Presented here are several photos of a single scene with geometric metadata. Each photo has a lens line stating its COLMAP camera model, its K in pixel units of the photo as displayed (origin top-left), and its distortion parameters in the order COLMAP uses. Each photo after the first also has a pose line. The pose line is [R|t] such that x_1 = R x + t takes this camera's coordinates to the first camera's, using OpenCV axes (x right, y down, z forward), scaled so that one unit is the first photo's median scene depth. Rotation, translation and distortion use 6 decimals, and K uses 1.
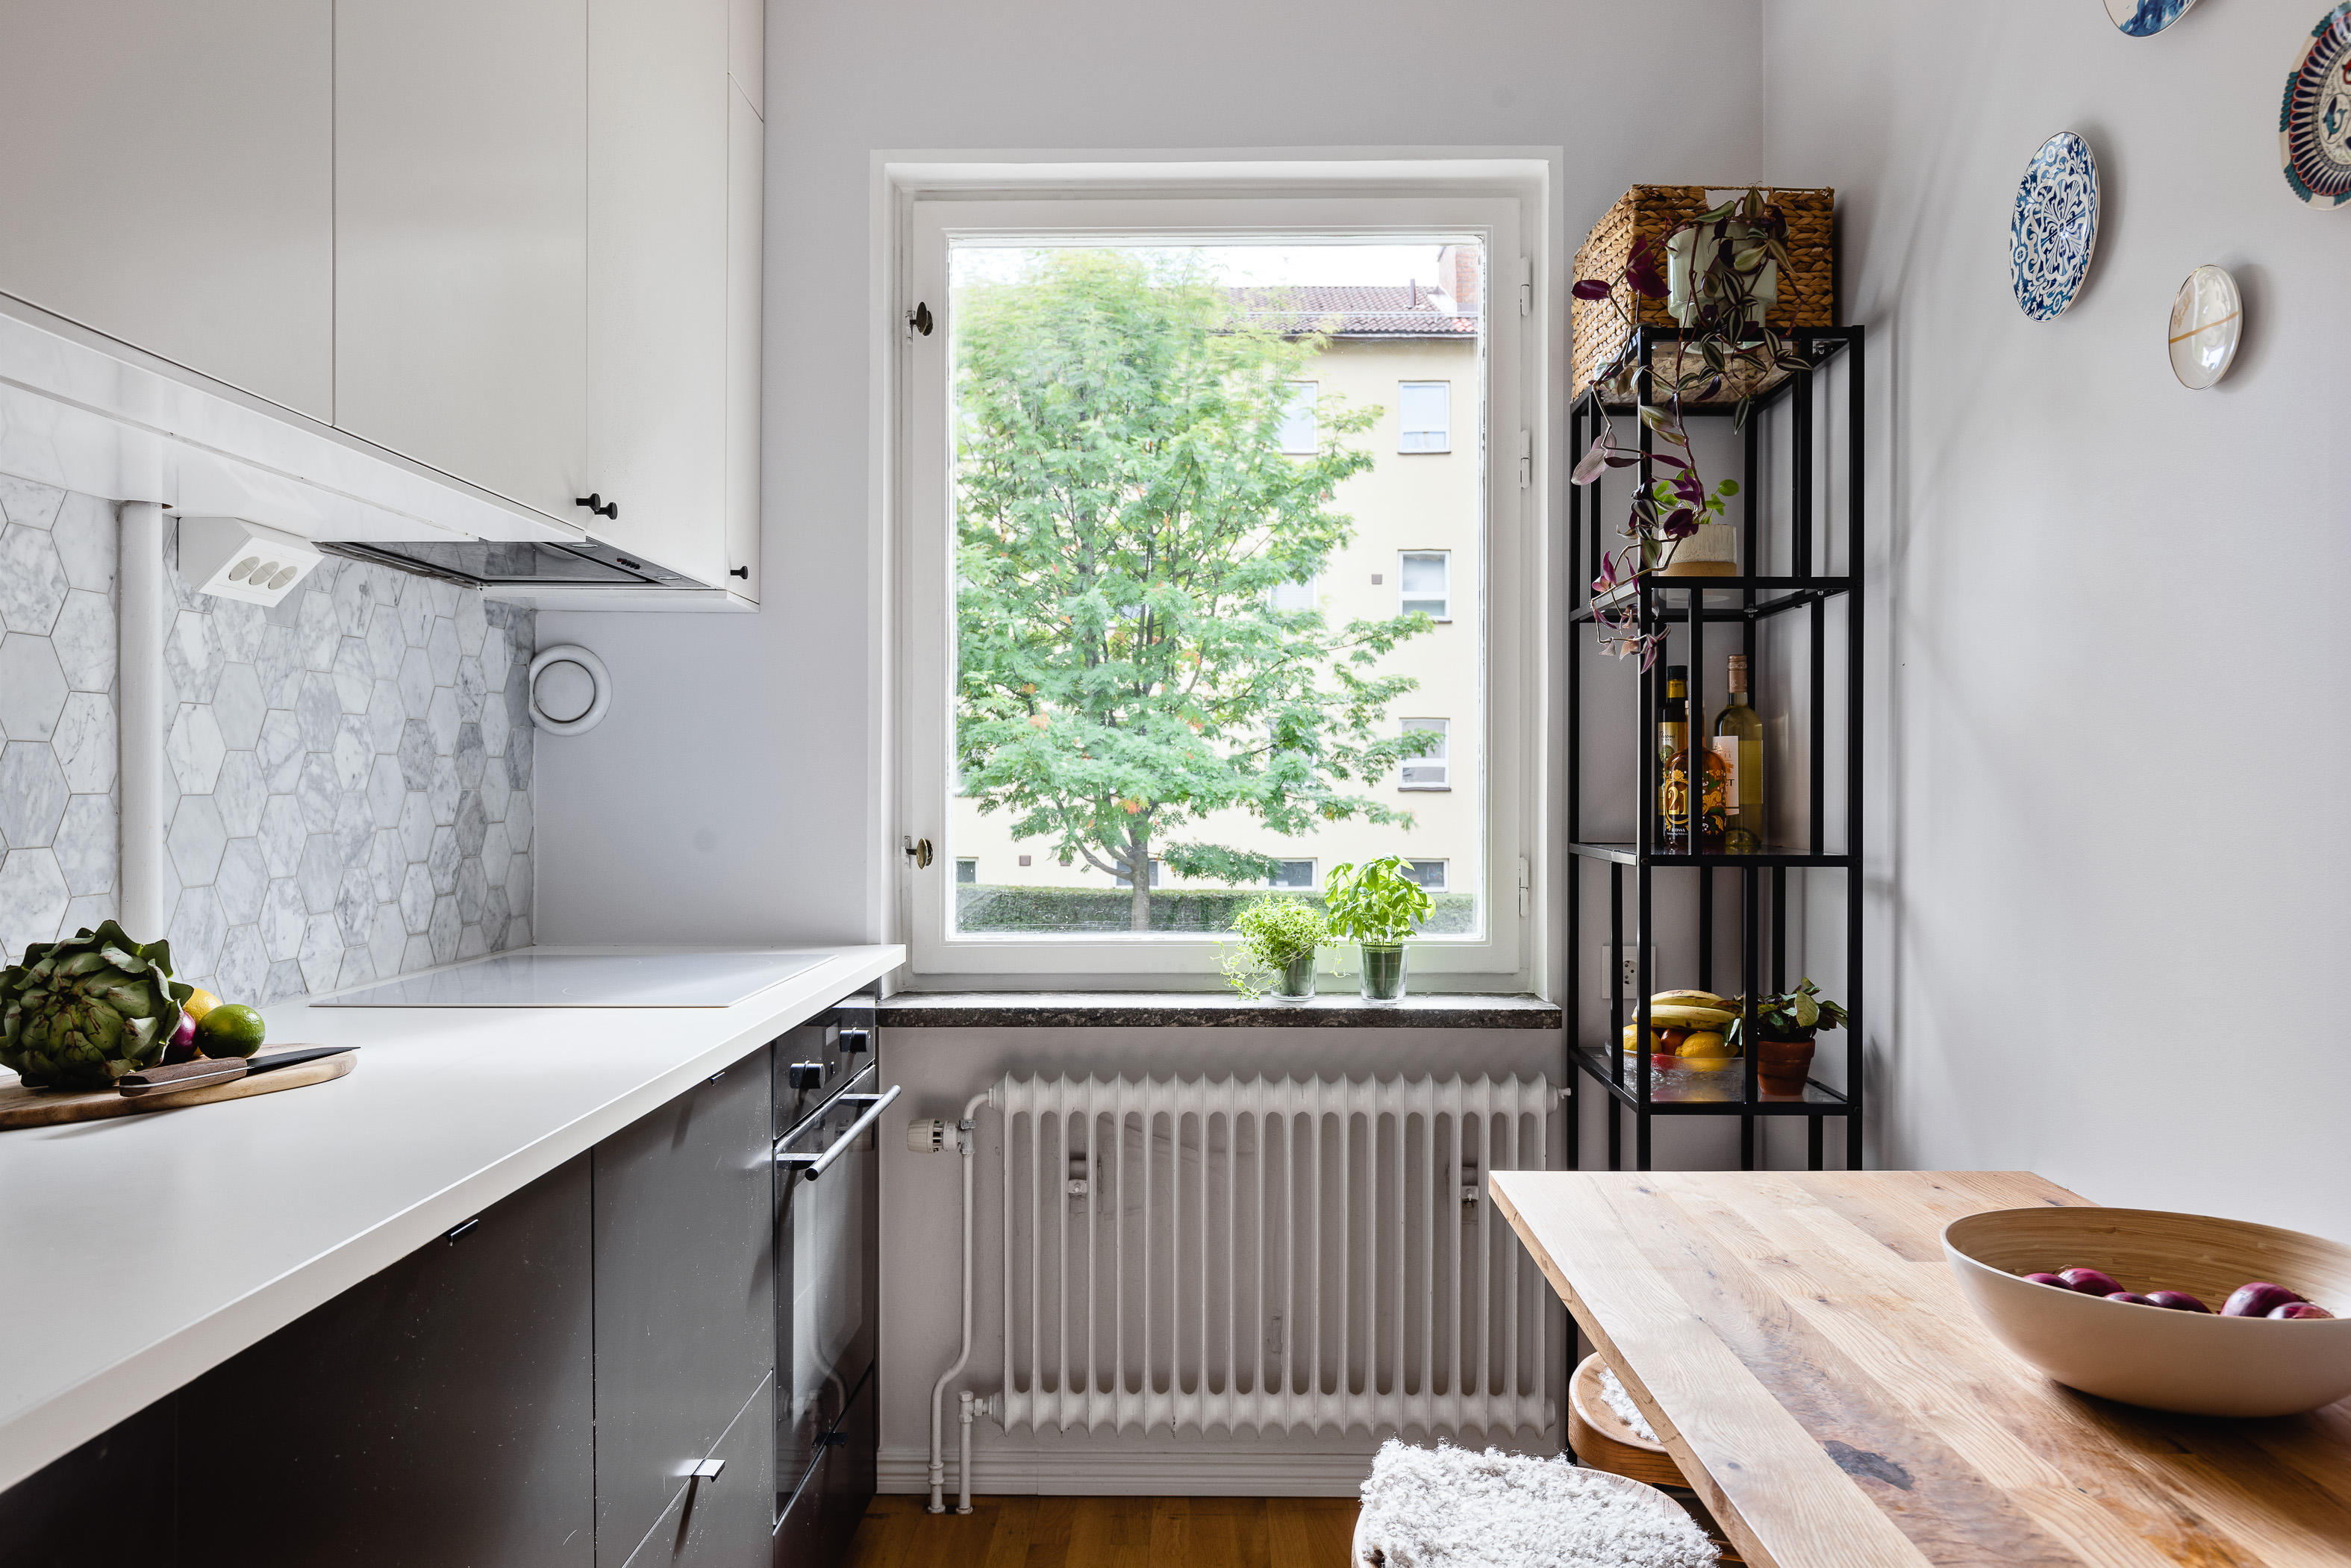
lens RADIAL K [[1749.0, 0, 1181.5], [0, 1749.0, 778.9], [0, 0, 1]] dist [0.010893, -0.002207]
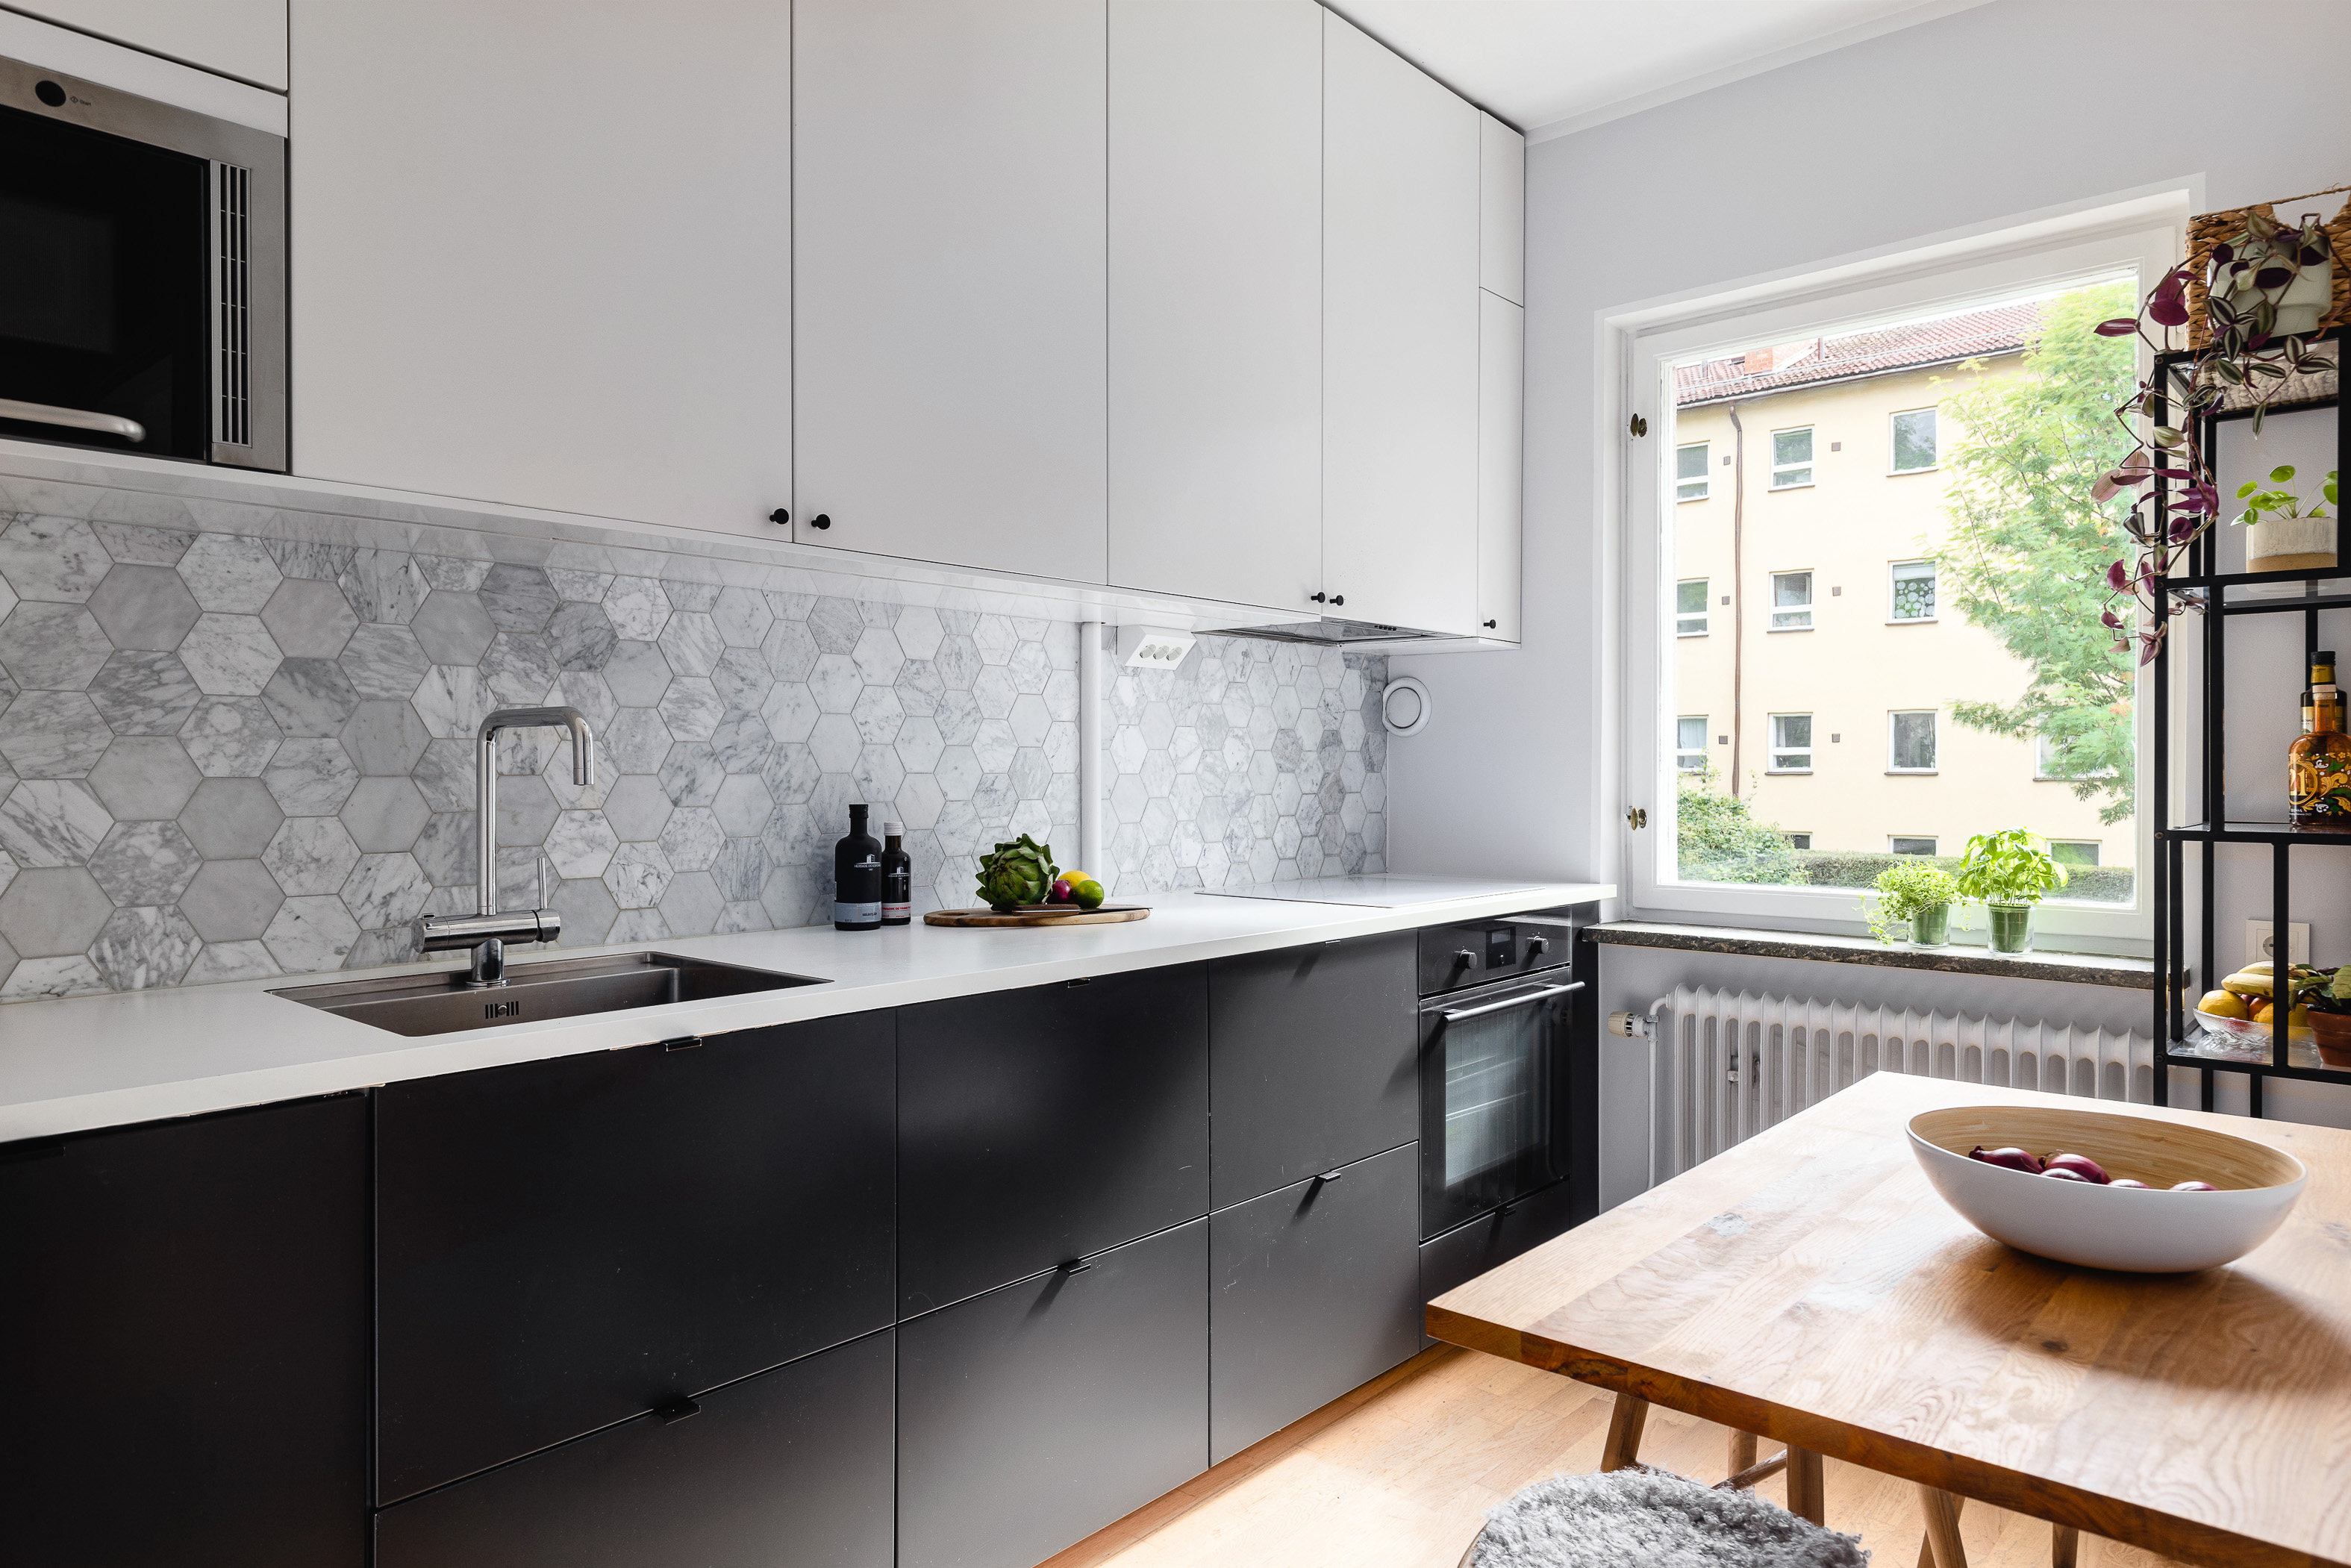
lens RADIAL K [[1455.8, 0, 1173.5], [0, 1455.8, 769.4], [0, 0, 1]] dist [0.007249, 0.000079]
pose [[0.753248, -0.001166, -0.657736, 0.385386], [0.002887, 0.999995, 0.001534, 0.001576], [0.657730, -0.003054, 0.753247, -0.105398]]
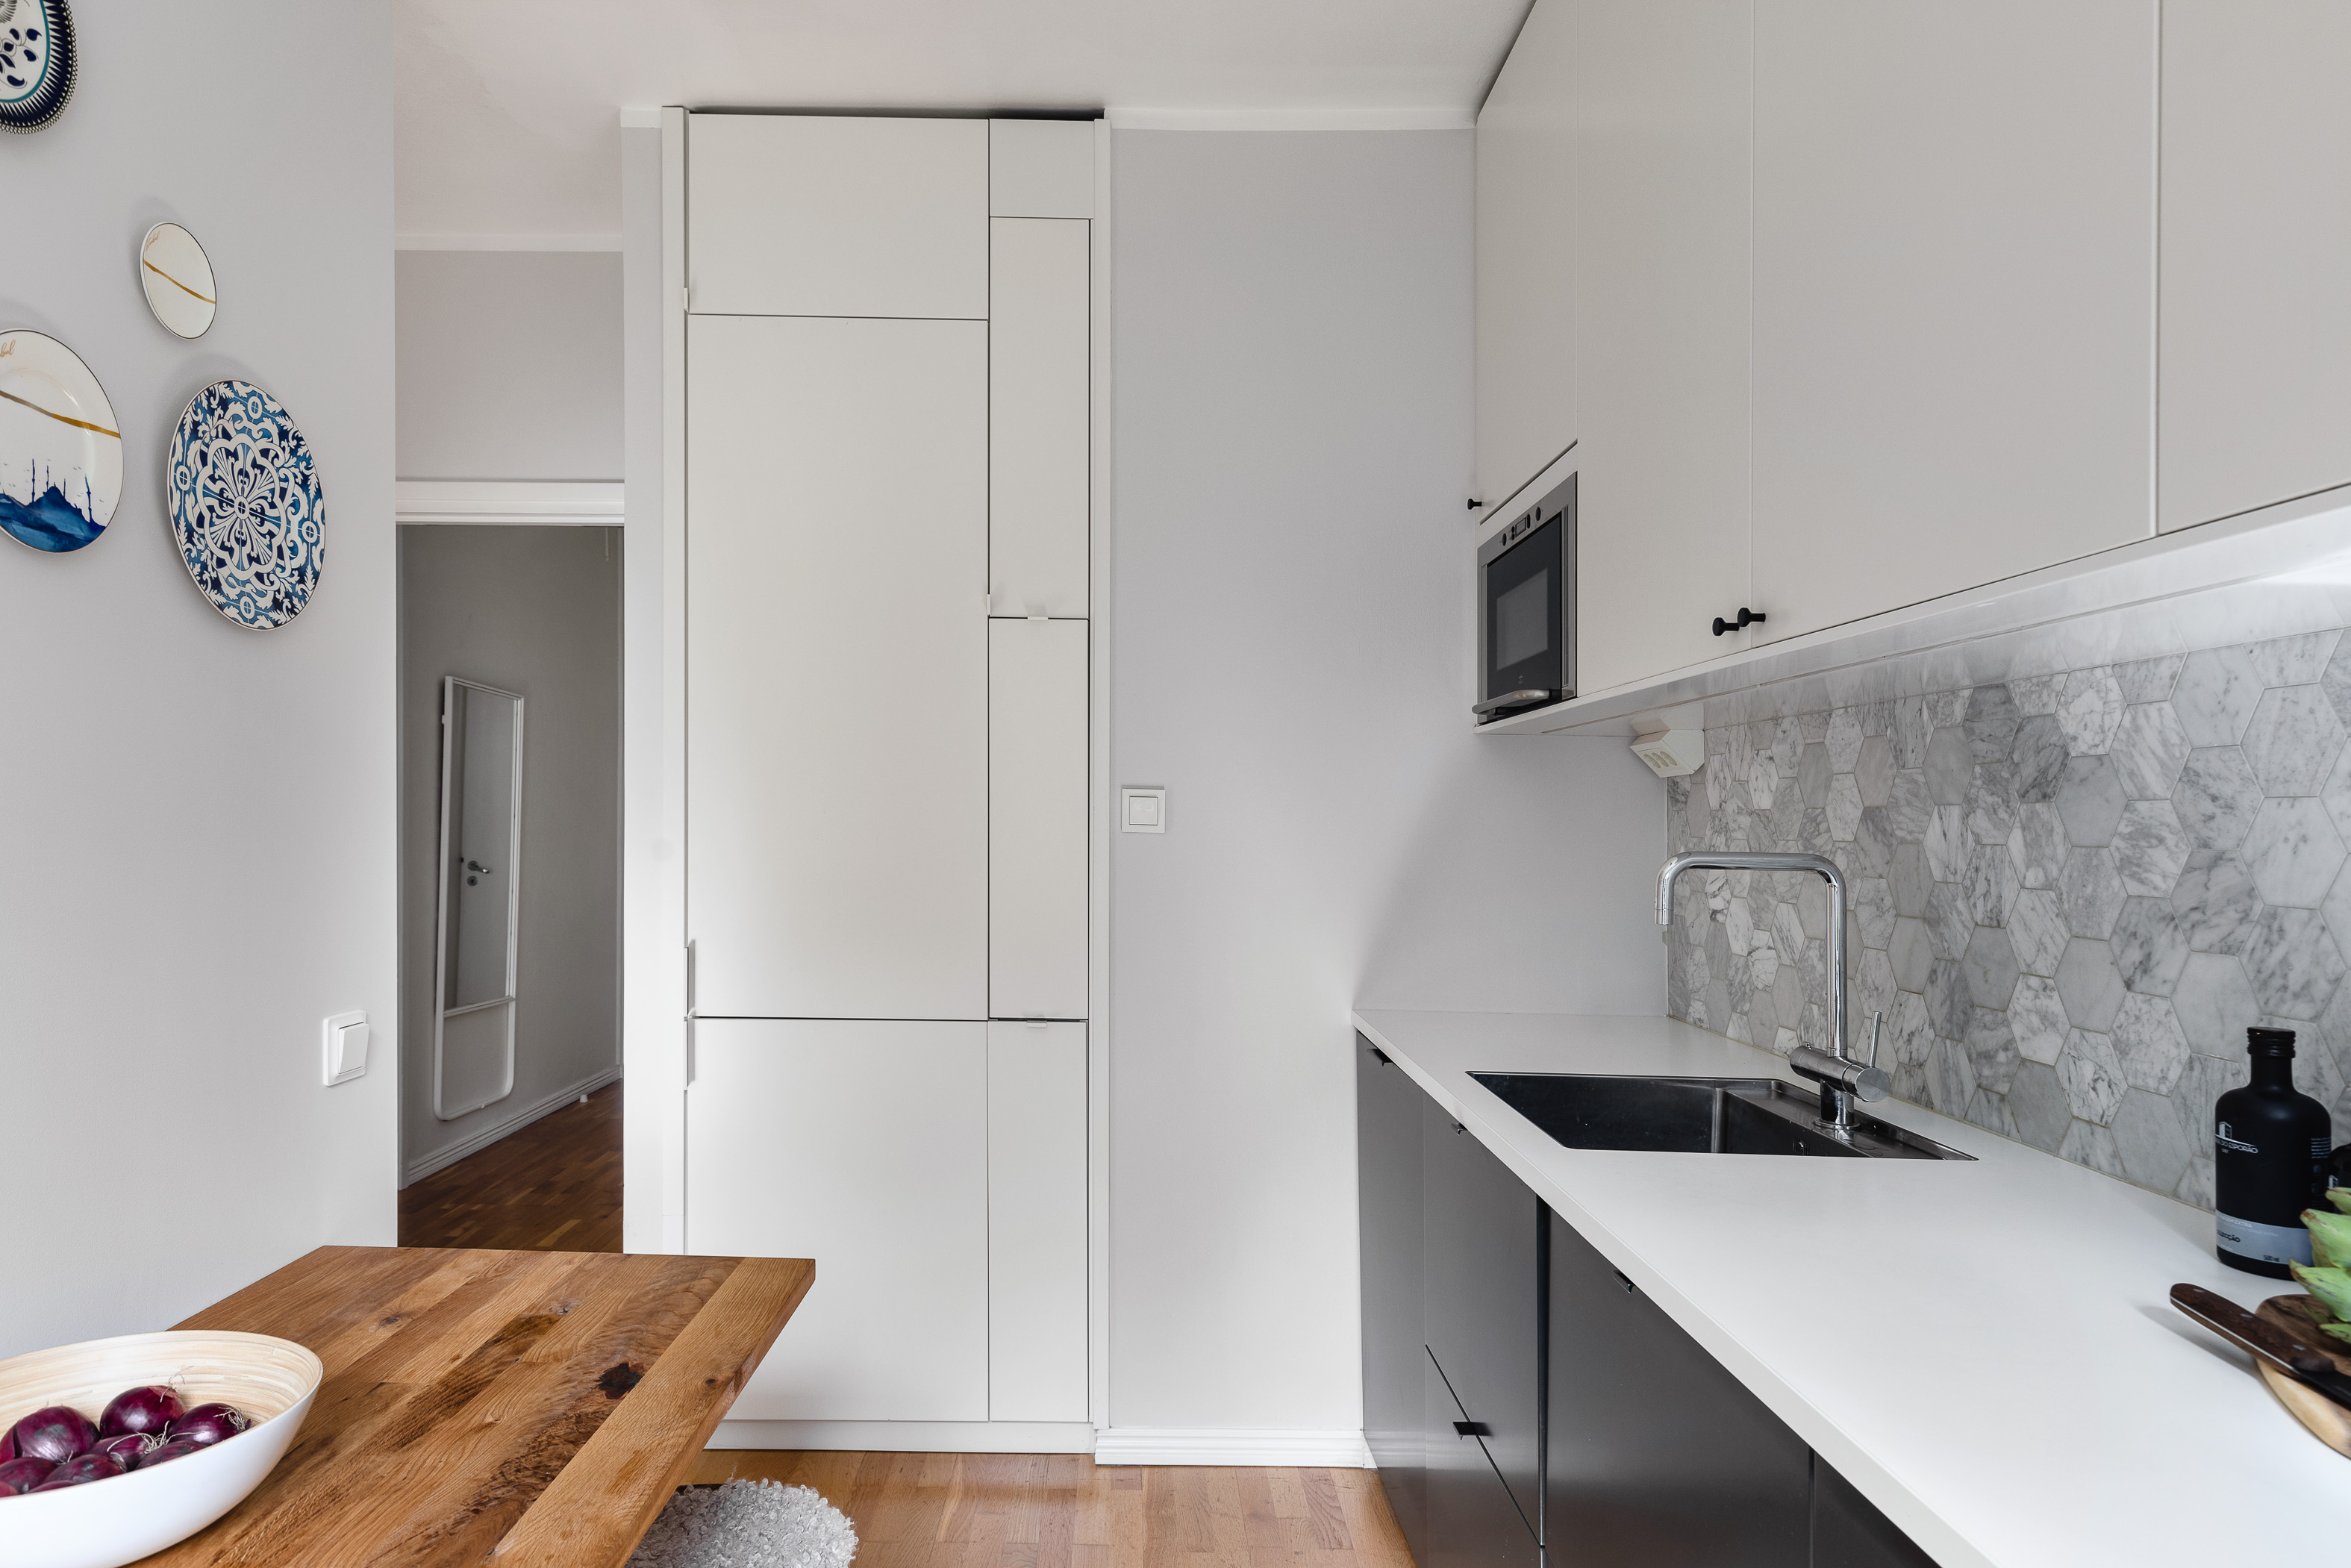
lens RADIAL K [[1347.6, 0, 1127.2], [0, 1347.6, 849.8], [0, 0, 1]] dist [-0.000550, -0.000204]
pose [[-0.999719, -0.016683, -0.016834, -0.005723], [-0.016991, 0.999688, 0.018310, -0.038172], [0.016523, 0.018591, -0.999691, 0.943088]]
